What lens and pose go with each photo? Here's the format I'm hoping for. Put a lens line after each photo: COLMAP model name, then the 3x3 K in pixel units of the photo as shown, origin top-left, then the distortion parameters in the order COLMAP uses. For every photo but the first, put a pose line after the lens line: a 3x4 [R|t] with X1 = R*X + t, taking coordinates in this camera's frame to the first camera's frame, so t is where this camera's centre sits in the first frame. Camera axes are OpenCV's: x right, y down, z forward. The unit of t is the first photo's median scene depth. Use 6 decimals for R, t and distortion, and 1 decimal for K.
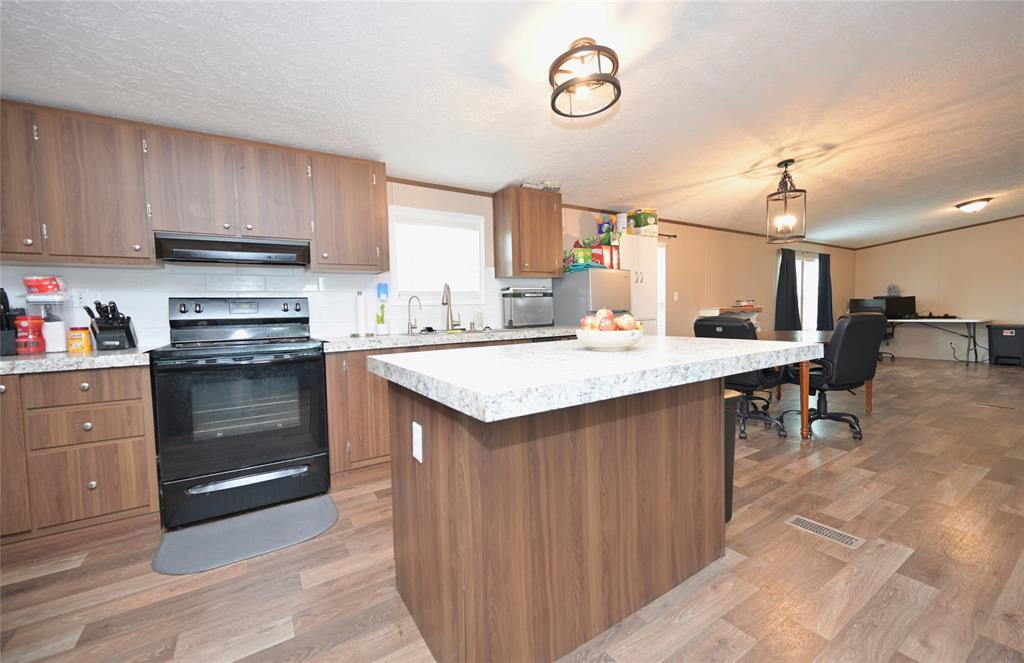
lens RADIAL K [[410.0, 0, 512.0], [0, 410.0, 331.5], [0, 0, 1]] dist [-0.000191, -0.000074]
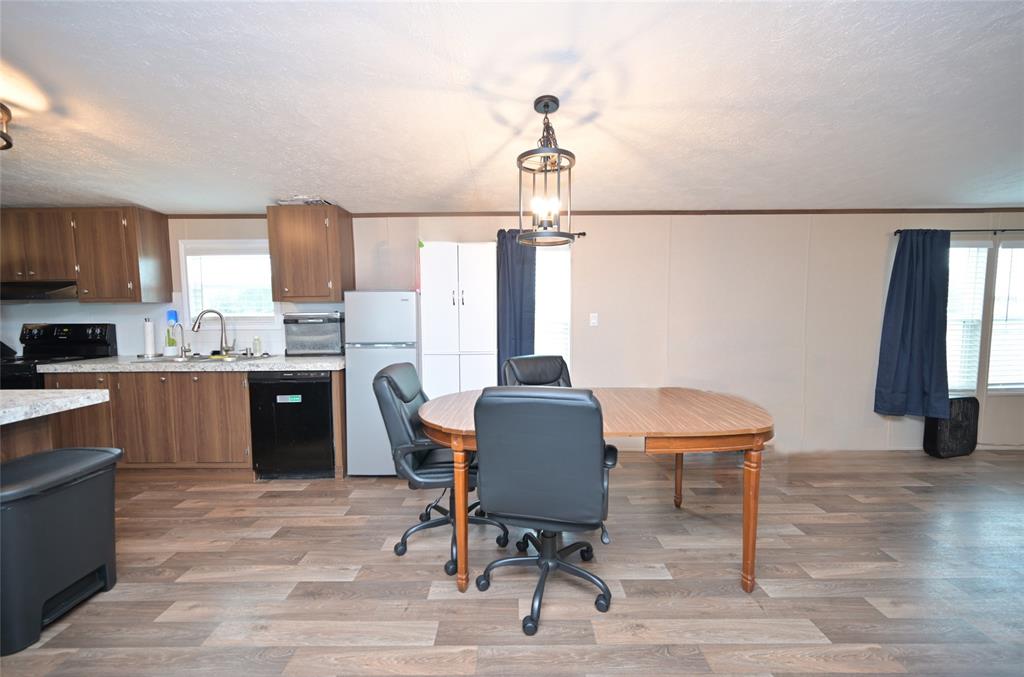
lens RADIAL K [[404.3, 0, 512.0], [0, 404.3, 338.5], [0, 0, 1]] dist [-0.001241, 0.000454]
pose [[0.839934, 0.053795, -0.540016, 0.955960], [-0.041597, 0.998529, 0.034771, -0.104448], [0.541093, -0.006742, 0.840936, 0.504556]]
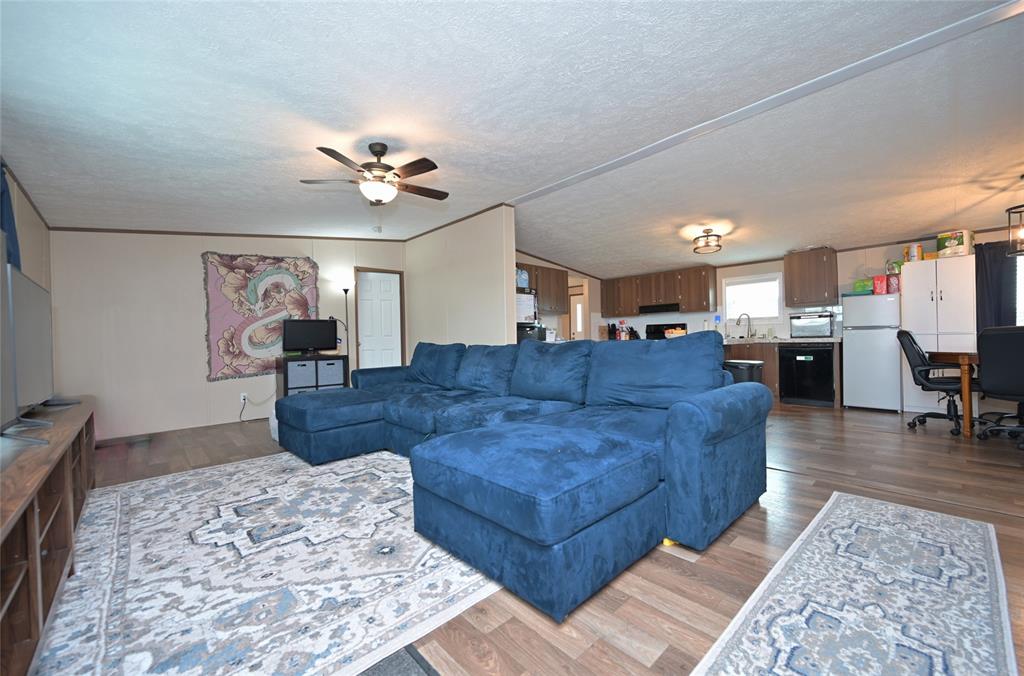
lens RADIAL K [[404.3, 0, 512.0], [0, 404.3, 338.0], [0, 0, 1]] dist [-0.001241, 0.000454]
pose [[0.173084, 0.015929, -0.984778, 1.428074], [-0.039194, 0.999189, 0.009273, 0.021918], [0.984127, 0.036992, 0.173568, -0.391939]]
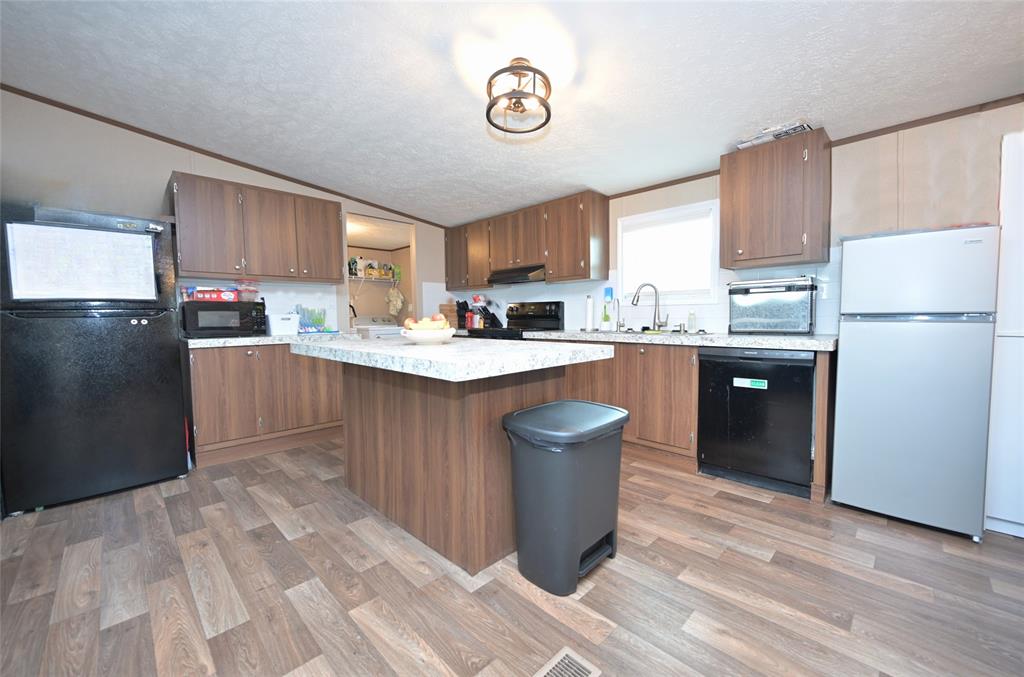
lens RADIAL K [[404.3, 0, 512.0], [0, 404.3, 338.5], [0, 0, 1]] dist [-0.001241, 0.000454]
pose [[0.211478, 0.076856, -0.974356, 0.686226], [-0.045279, 0.996604, 0.068783, -0.033531], [0.976333, 0.029572, 0.214240, 0.427232]]
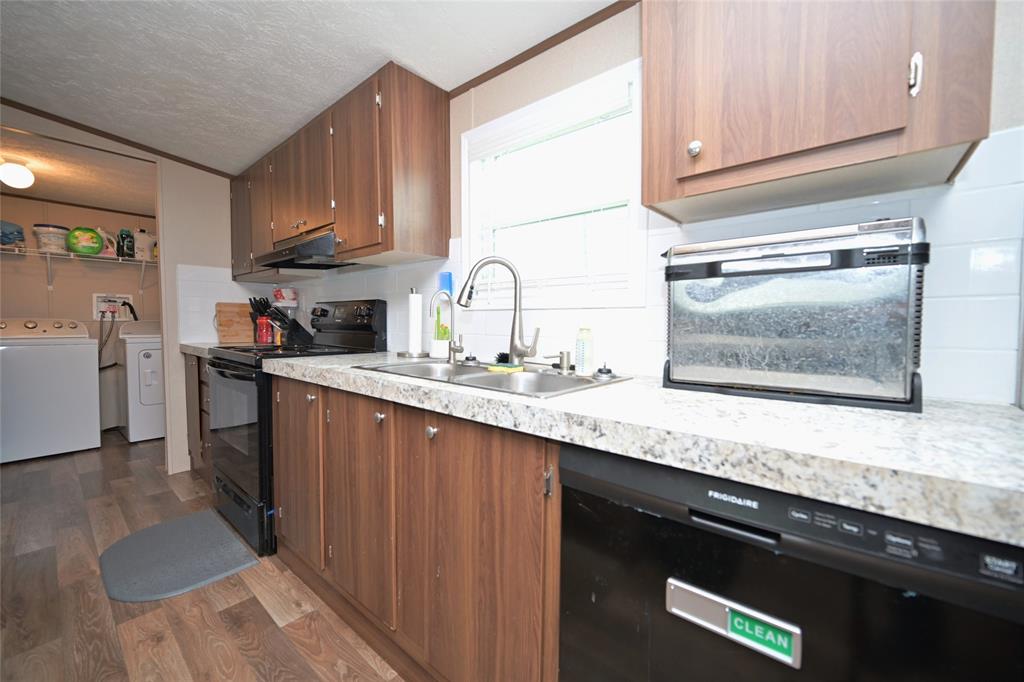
lens RADIAL K [[402.6, 0, 512.0], [0, 402.6, 341.0], [0, 0, 1]] dist [-0.000526, 0.000073]
pose [[0.292216, 0.070391, -0.953758, 0.248047], [-0.064846, 0.996451, 0.053674, -0.048904], [0.954151, 0.046163, 0.295744, 0.817583]]
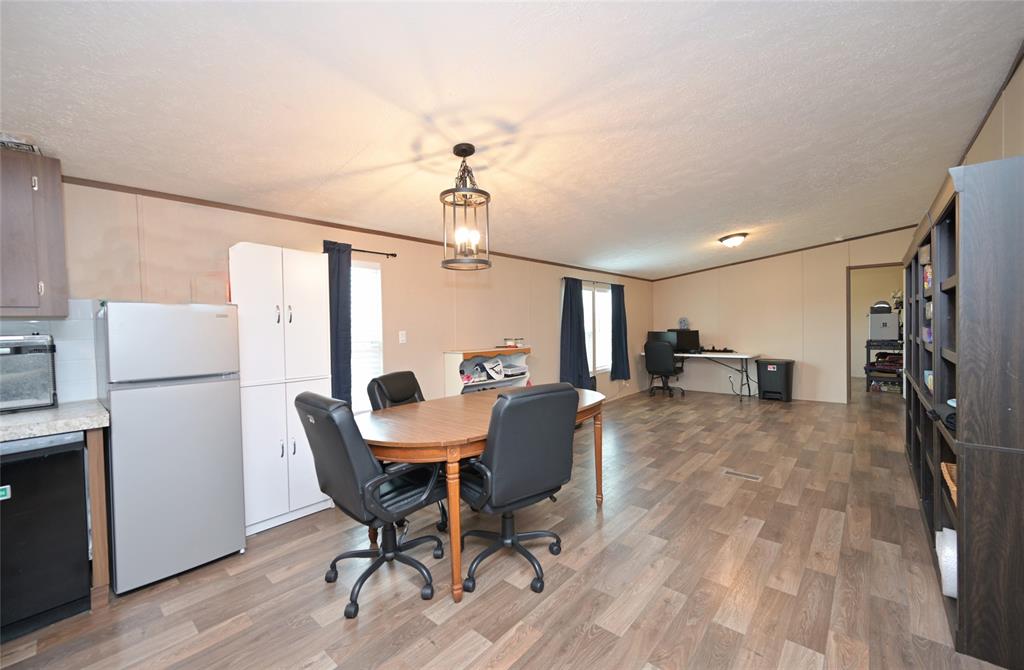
lens RADIAL K [[407.0, 0, 512.0], [0, 407.0, 335.0], [0, 0, 1]] dist [-0.000632, 0.000131]
pose [[0.962031, -0.000666, 0.272939, 0.567763], [0.011009, 0.999278, -0.036367, -0.088250], [-0.272718, 0.037991, 0.961344, 0.362024]]
